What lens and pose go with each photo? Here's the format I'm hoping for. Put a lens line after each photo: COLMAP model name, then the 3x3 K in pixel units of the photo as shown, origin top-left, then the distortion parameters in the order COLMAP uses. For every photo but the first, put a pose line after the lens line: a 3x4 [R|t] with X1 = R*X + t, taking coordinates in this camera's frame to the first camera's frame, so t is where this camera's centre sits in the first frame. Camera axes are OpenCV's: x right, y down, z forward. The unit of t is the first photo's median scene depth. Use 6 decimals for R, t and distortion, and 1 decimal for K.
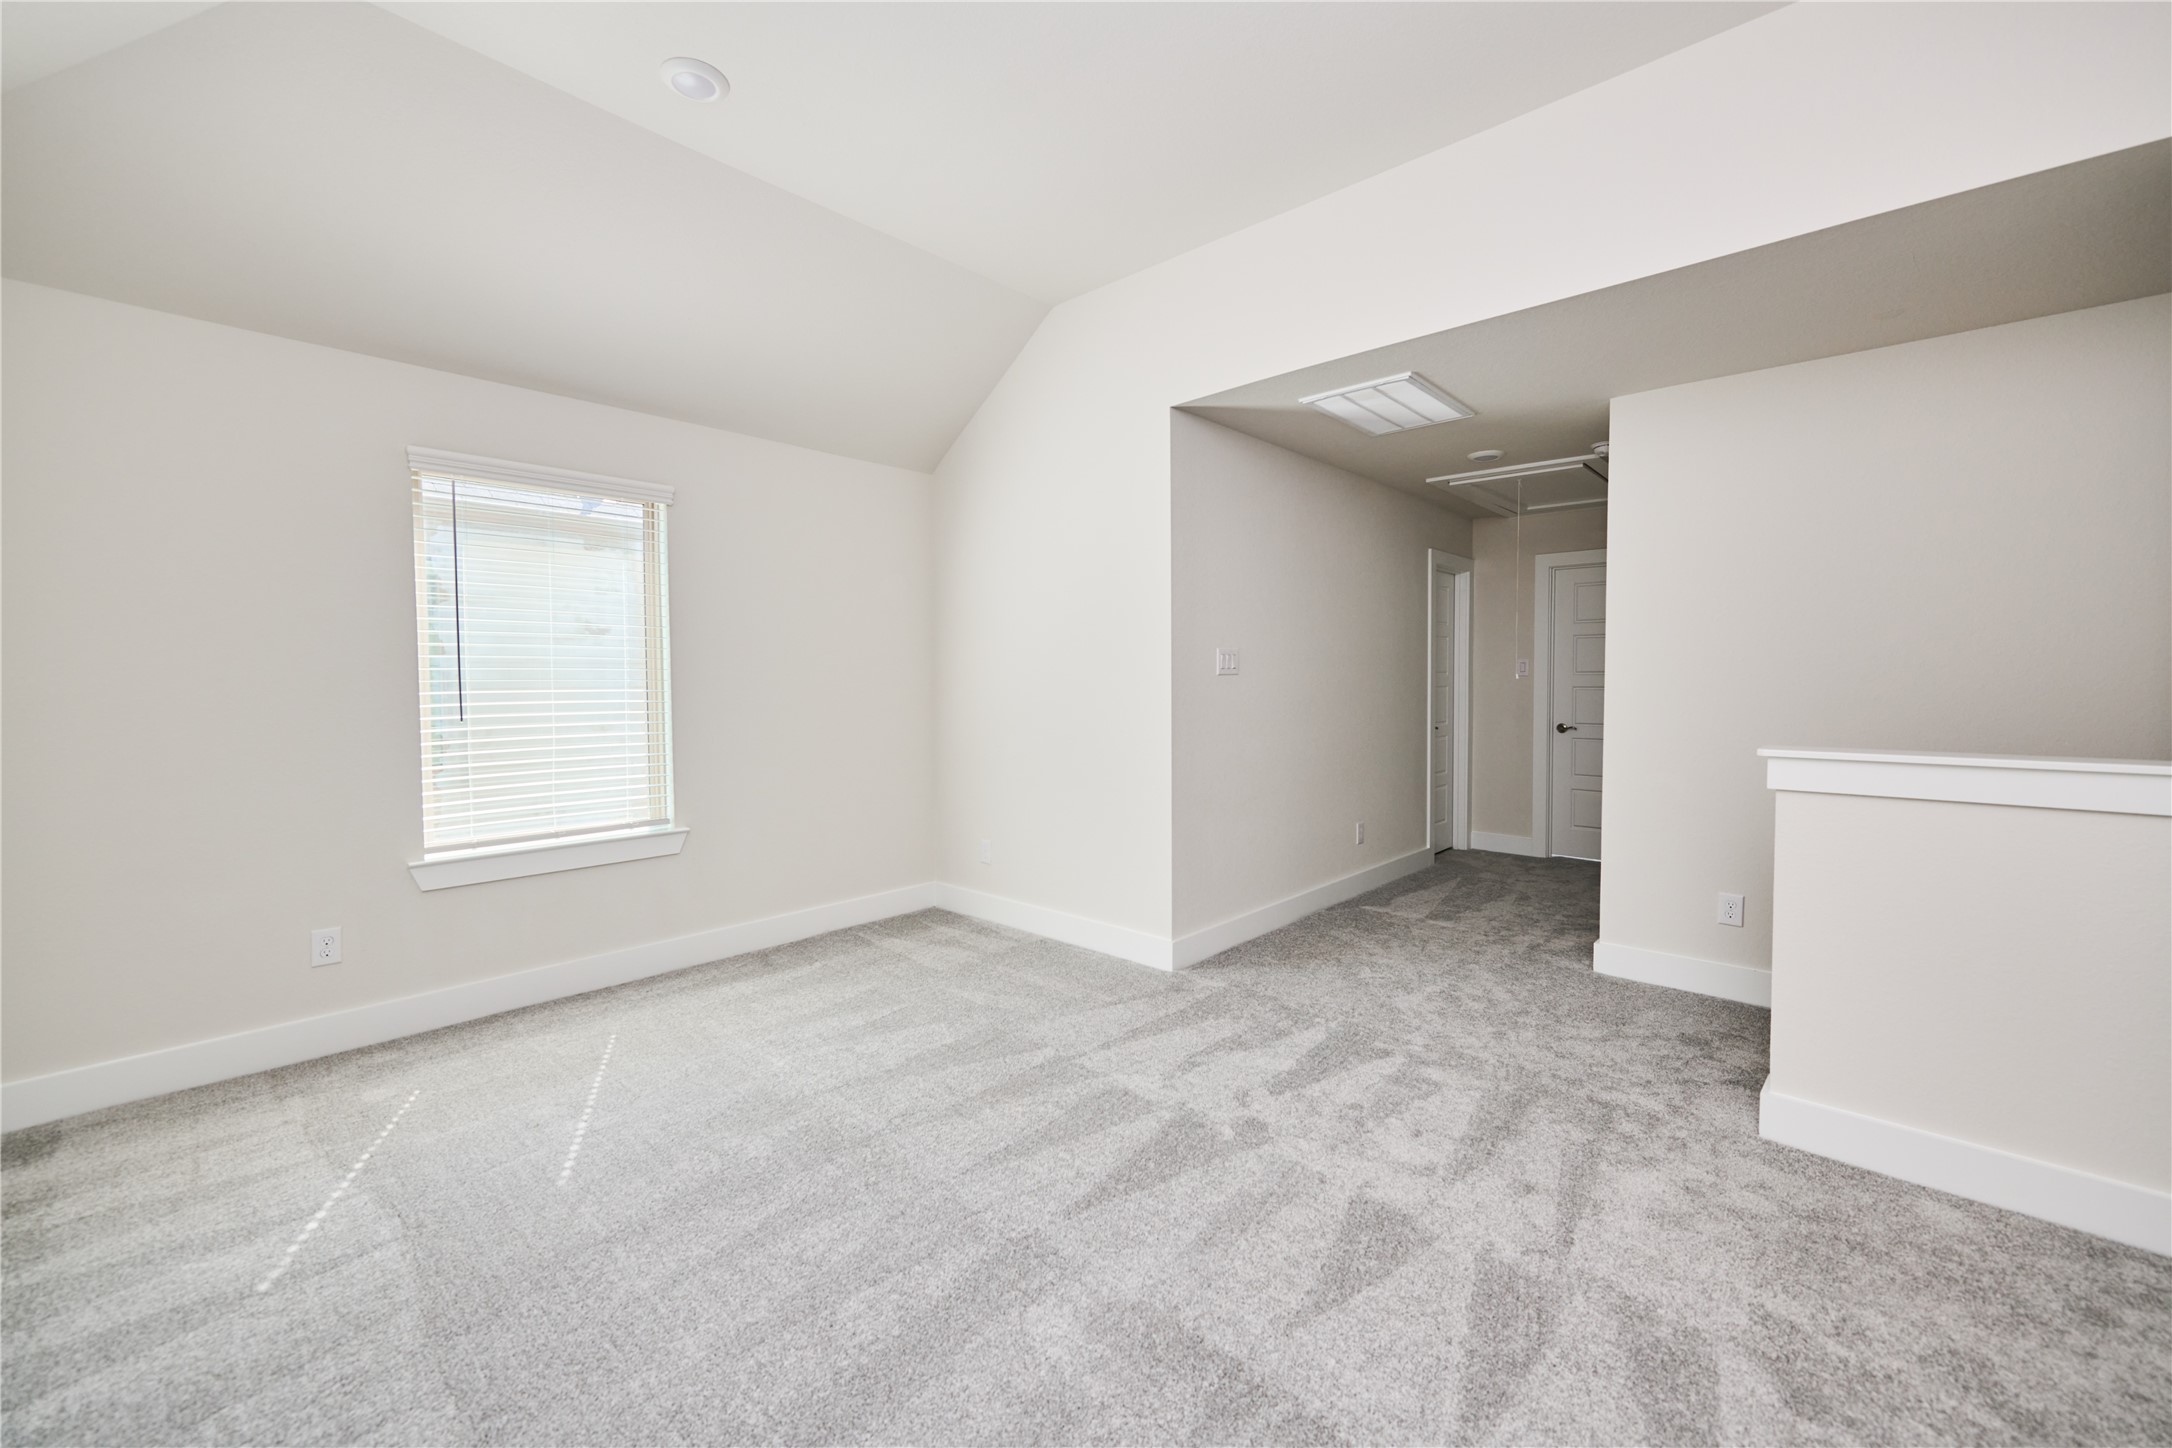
lens RADIAL K [[865.6, 0, 1088.6], [0, 865.6, 709.7], [0, 0, 1]] dist [-0.000842, -0.000197]
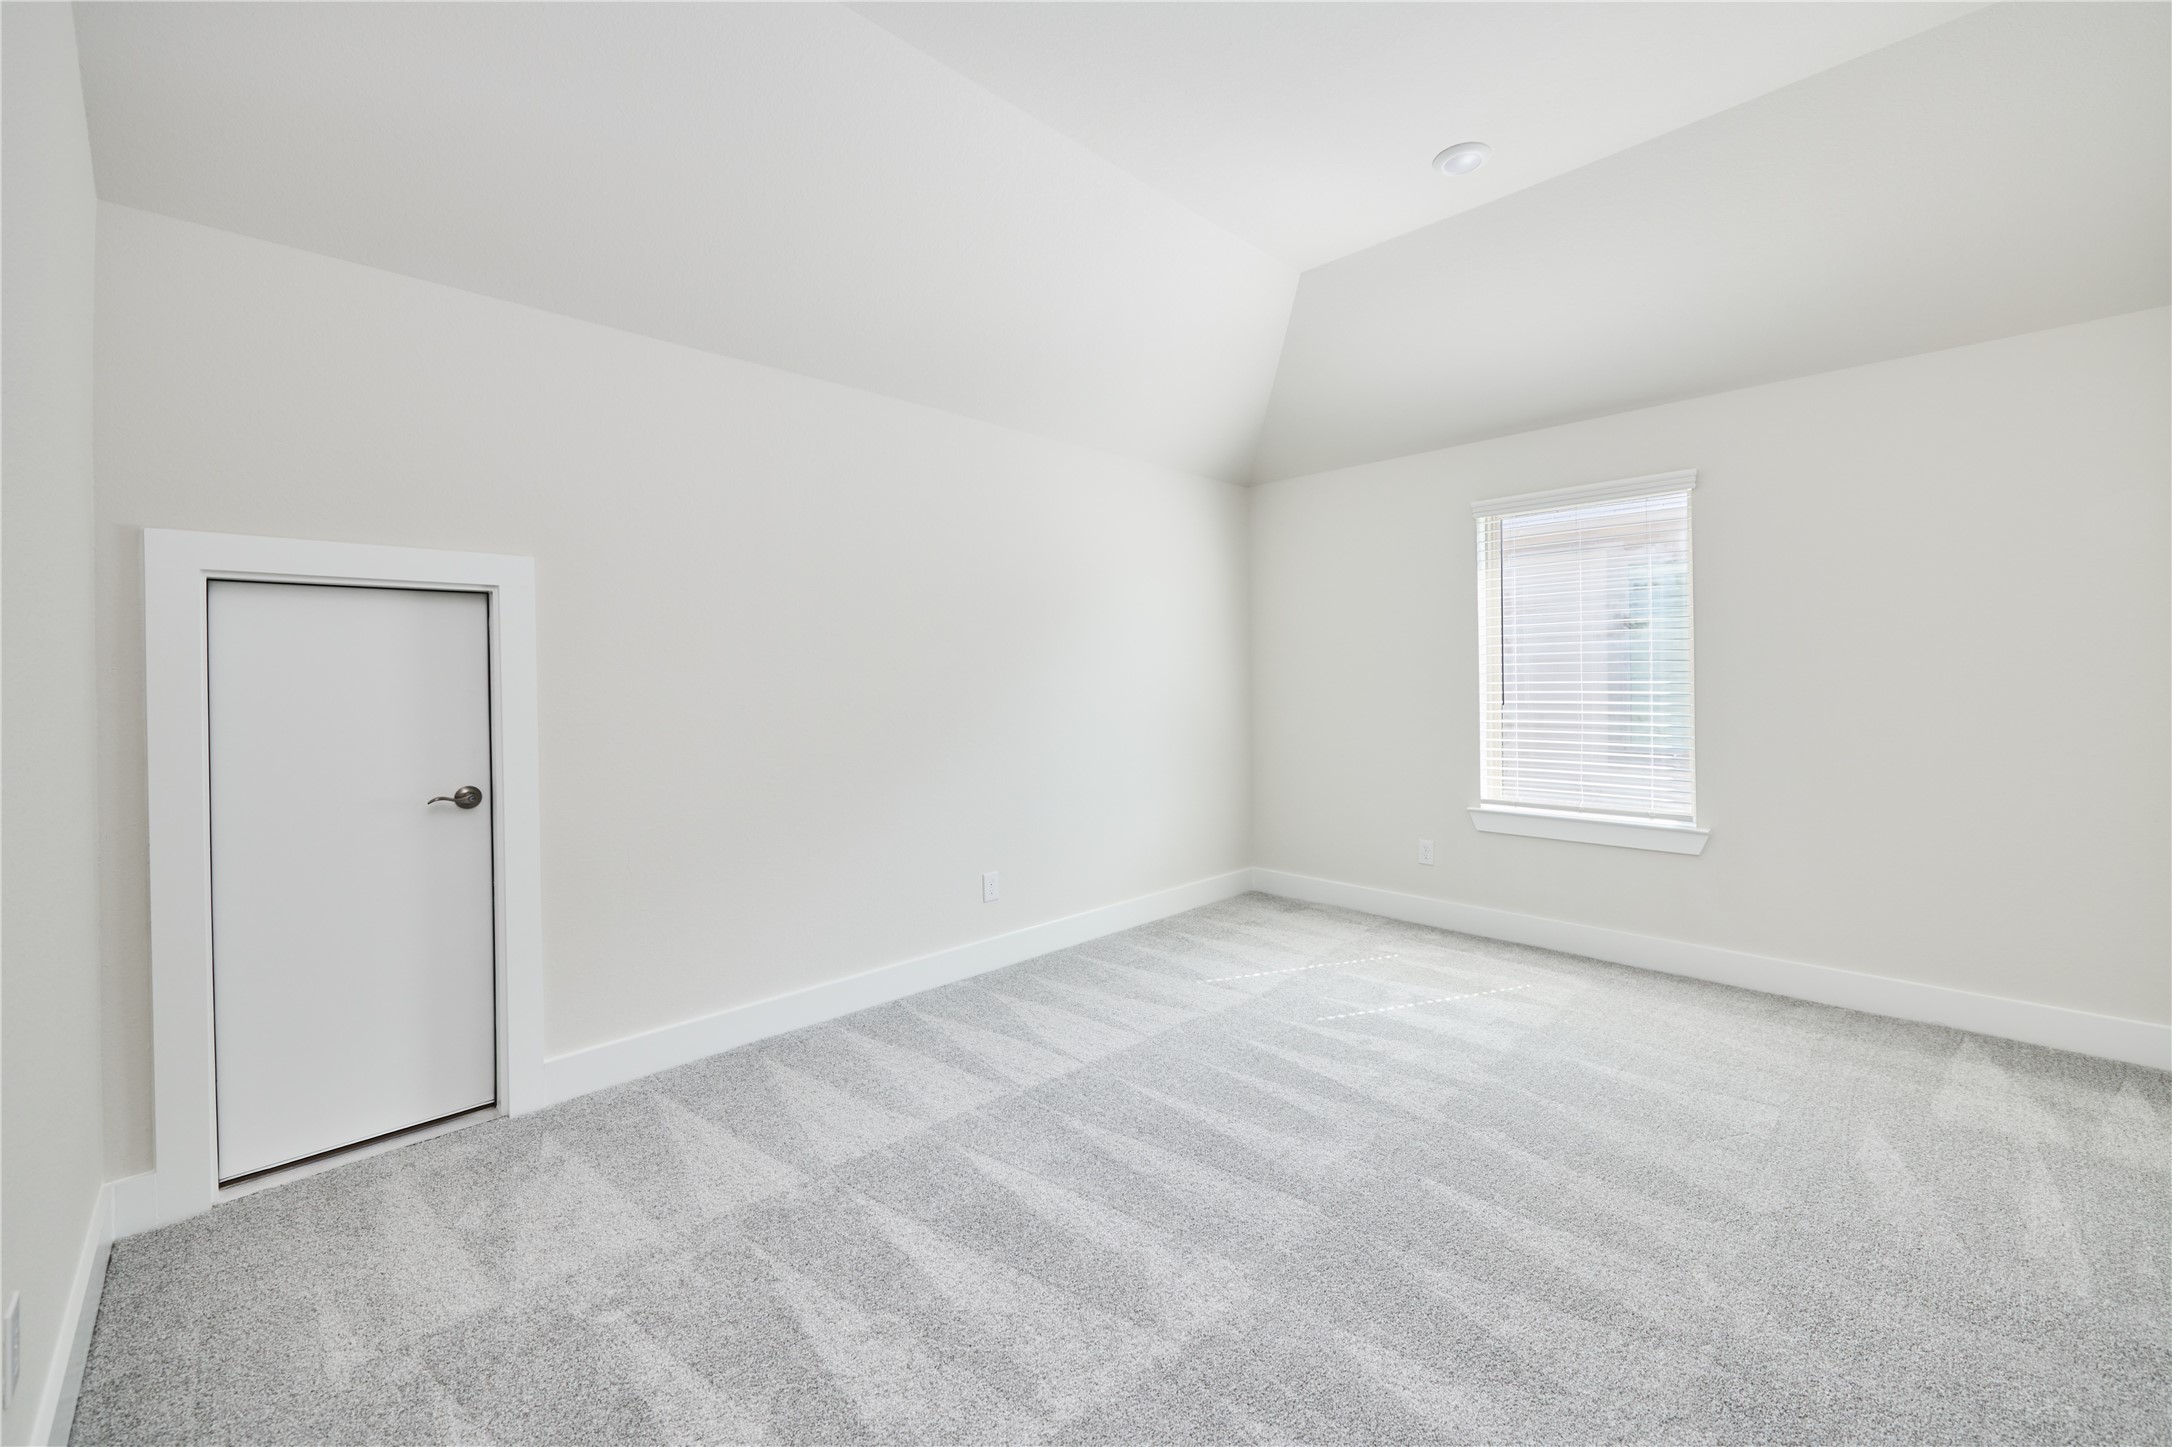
lens RADIAL K [[895.1, 0, 1095.8], [0, 895.1, 673.5], [0, 0, 1]] dist [0.000257, -0.000124]
pose [[-0.062862, 0.002127, -0.998020, 0.571704], [-0.018140, 0.999830, 0.003274, -0.024652], [0.997857, 0.018310, -0.062812, 0.425443]]
